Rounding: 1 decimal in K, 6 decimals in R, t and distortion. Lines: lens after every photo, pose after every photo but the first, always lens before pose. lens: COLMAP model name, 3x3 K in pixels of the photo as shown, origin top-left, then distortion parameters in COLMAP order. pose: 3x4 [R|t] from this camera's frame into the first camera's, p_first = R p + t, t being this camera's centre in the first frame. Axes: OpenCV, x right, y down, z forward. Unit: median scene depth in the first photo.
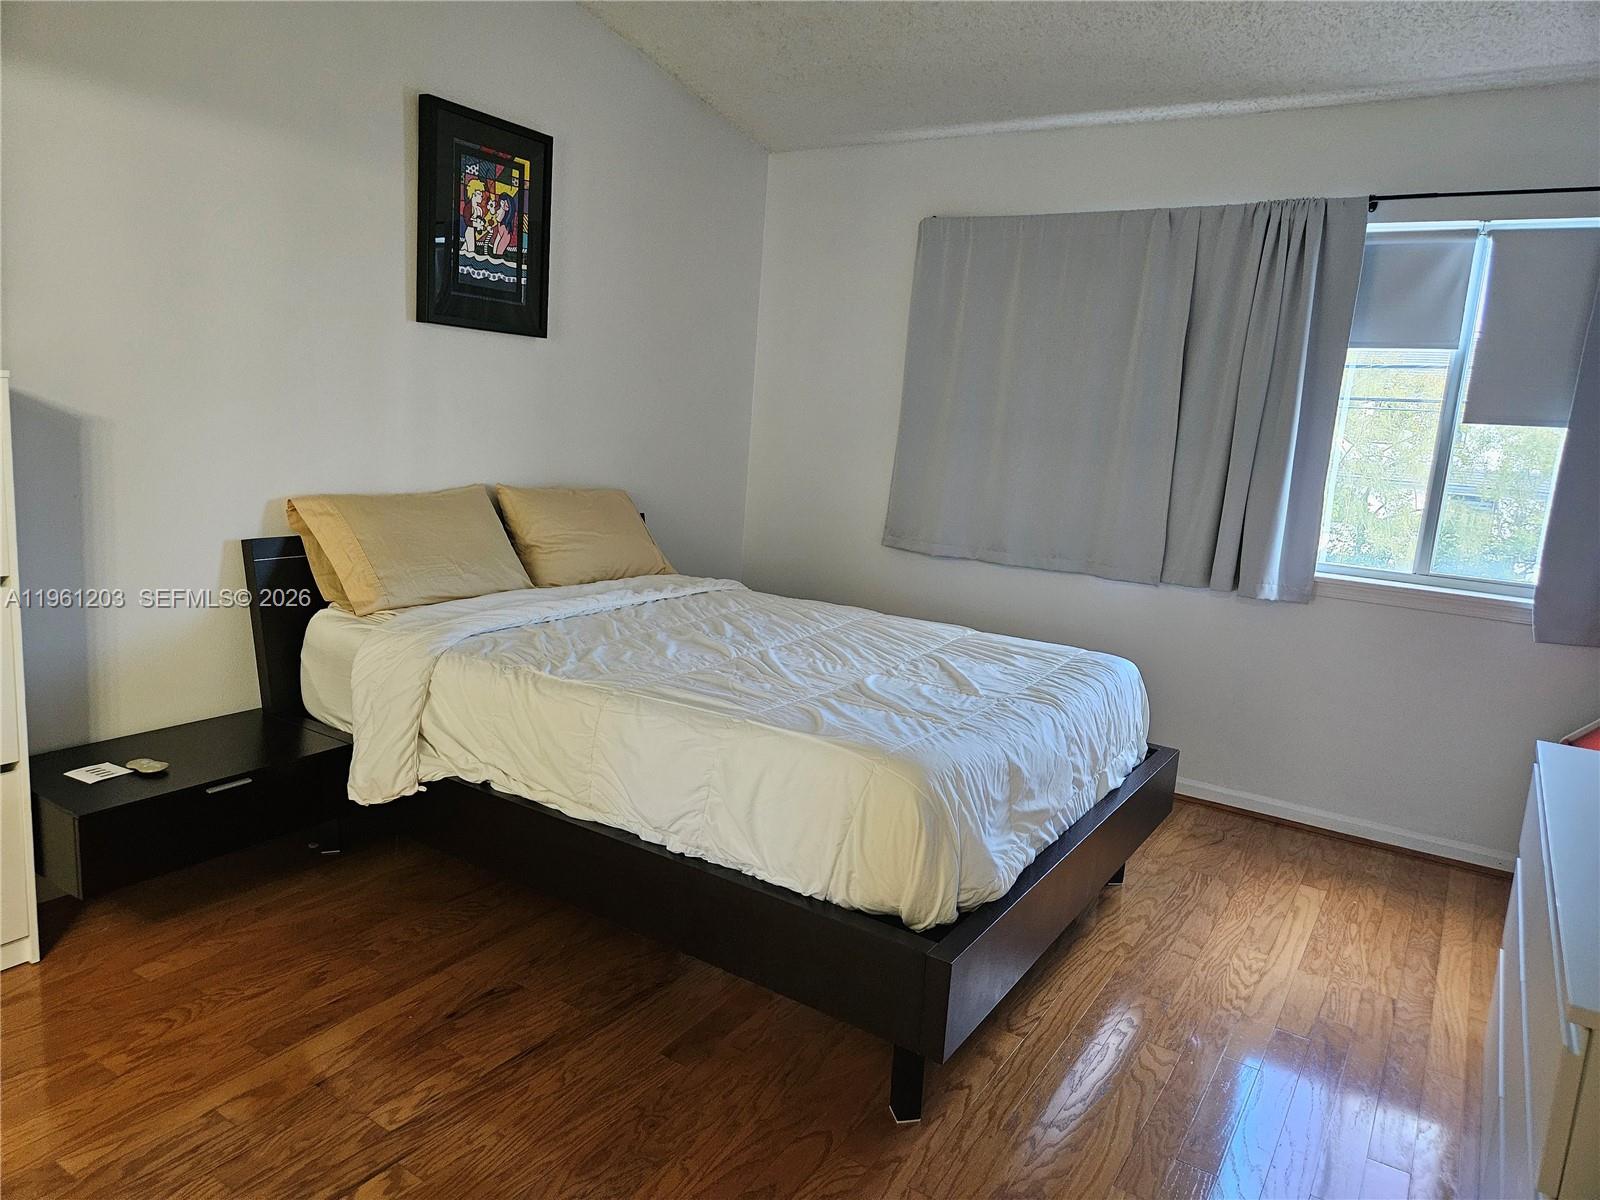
lens RADIAL K [[1095.9, 0, 789.8], [0, 1095.9, 599.0], [0, 0, 1]] dist [0.074757, -0.075543]
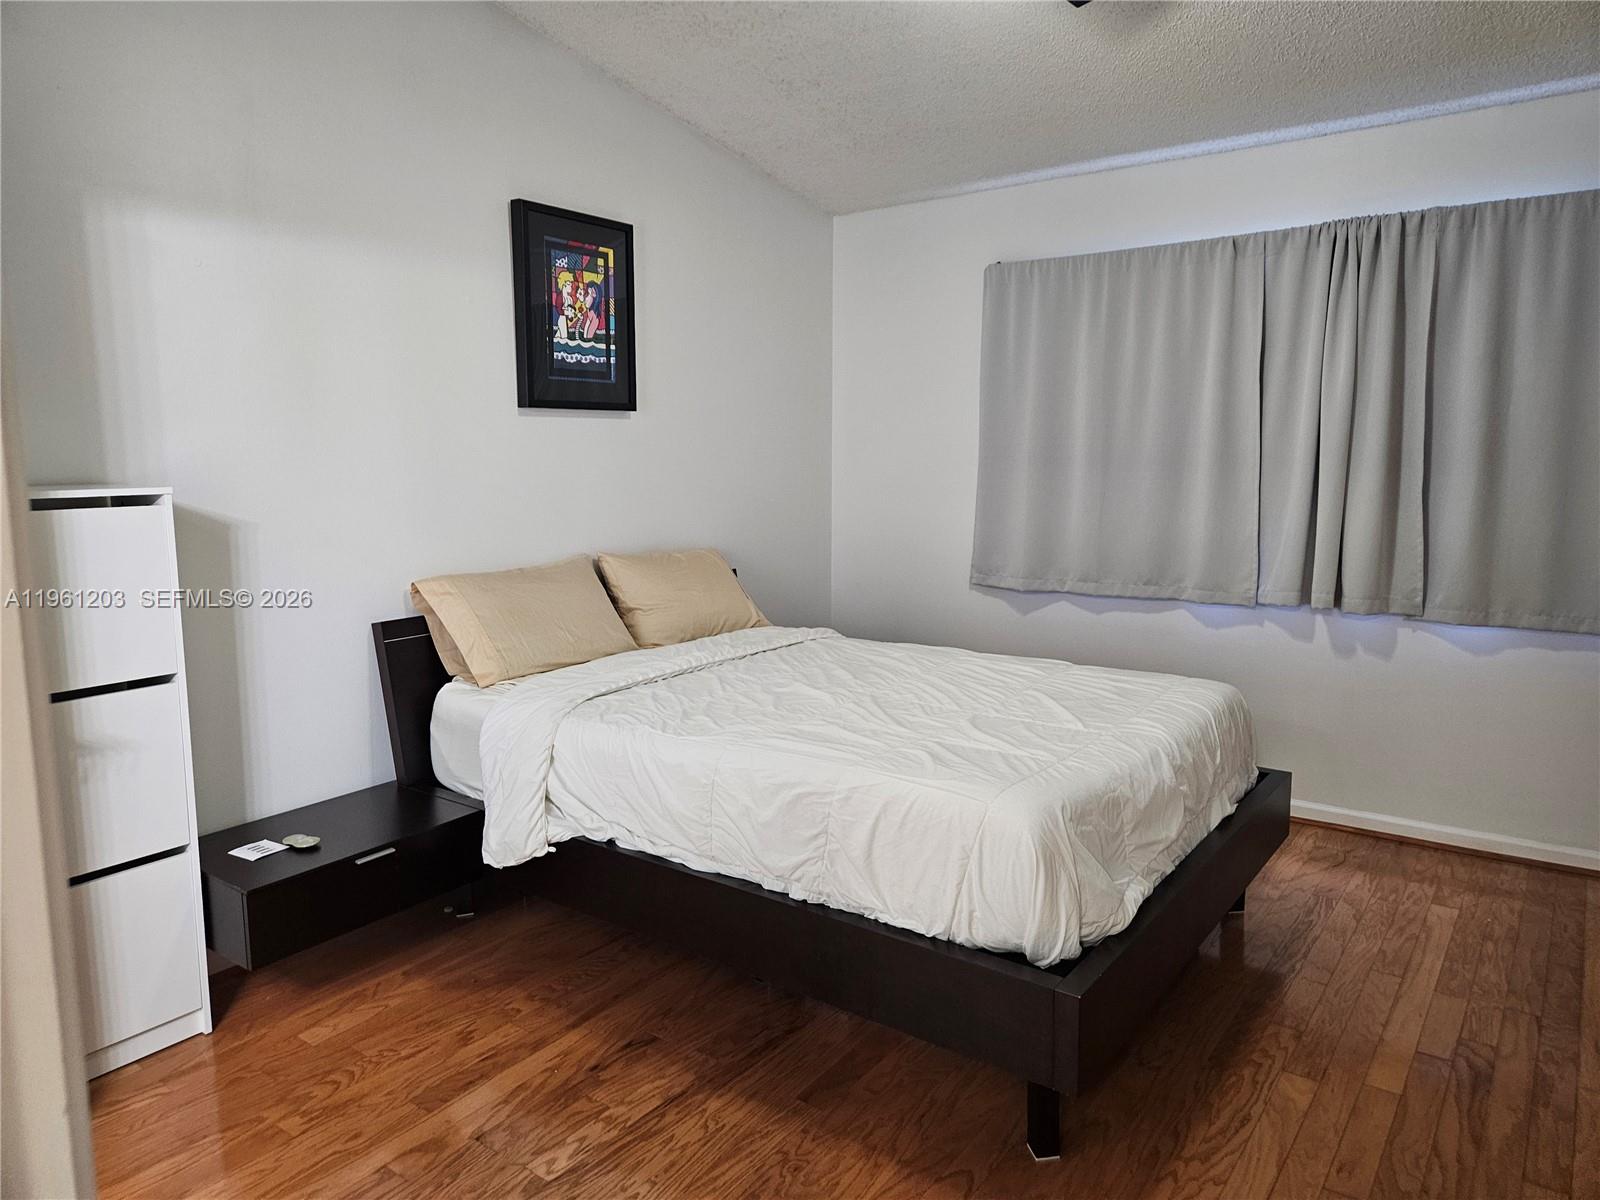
lens RADIAL K [[1099.0, 0, 791.1], [0, 1099.0, 584.3], [0, 0, 1]] dist [0.068996, -0.068404]
pose [[0.995193, -0.067902, -0.070569, -0.014806], [0.064211, 0.996511, -0.053322, -0.008825], [0.073943, 0.048535, 0.996081, -0.042448]]
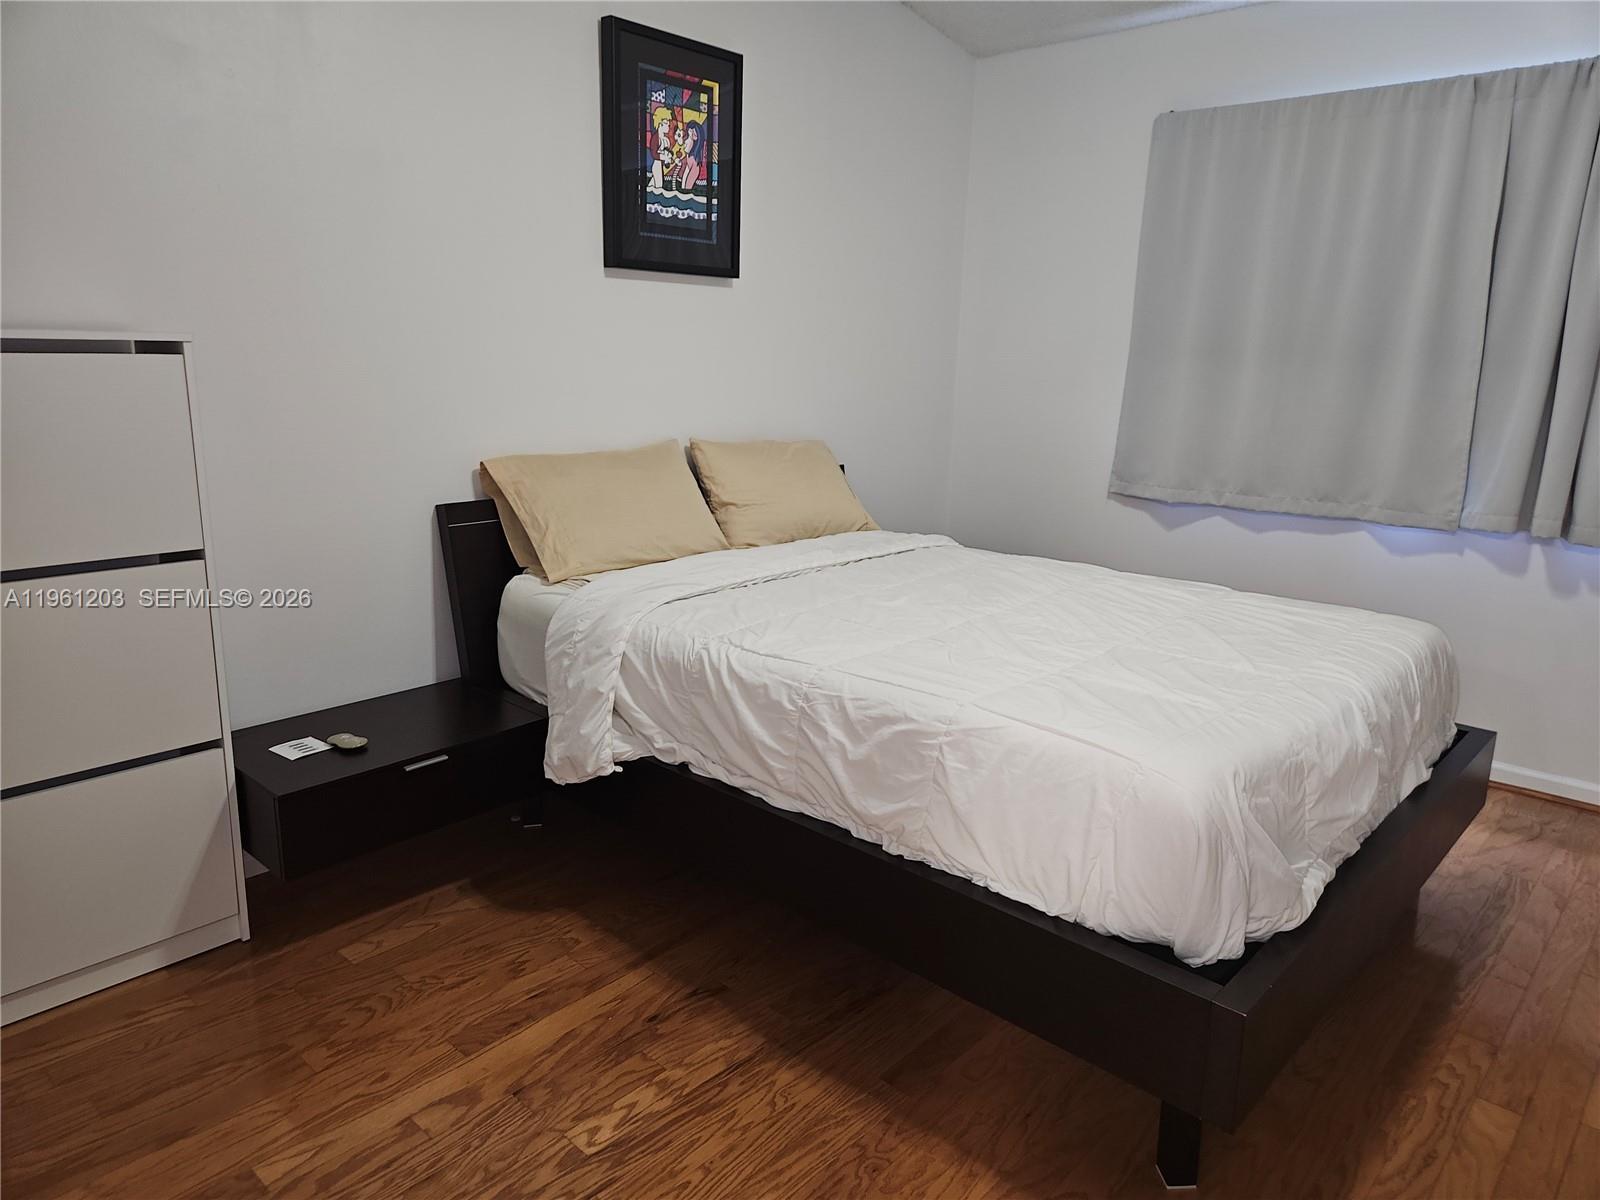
lens RADIAL K [[1095.9, 0, 789.8], [0, 1095.9, 599.0], [0, 0, 1]] dist [0.074757, -0.075543]
pose [[0.984458, -0.008540, -0.175415, -0.025769], [0.016464, 0.998906, 0.043768, -0.009871], [0.174849, -0.045976, 0.983521, 0.118971]]
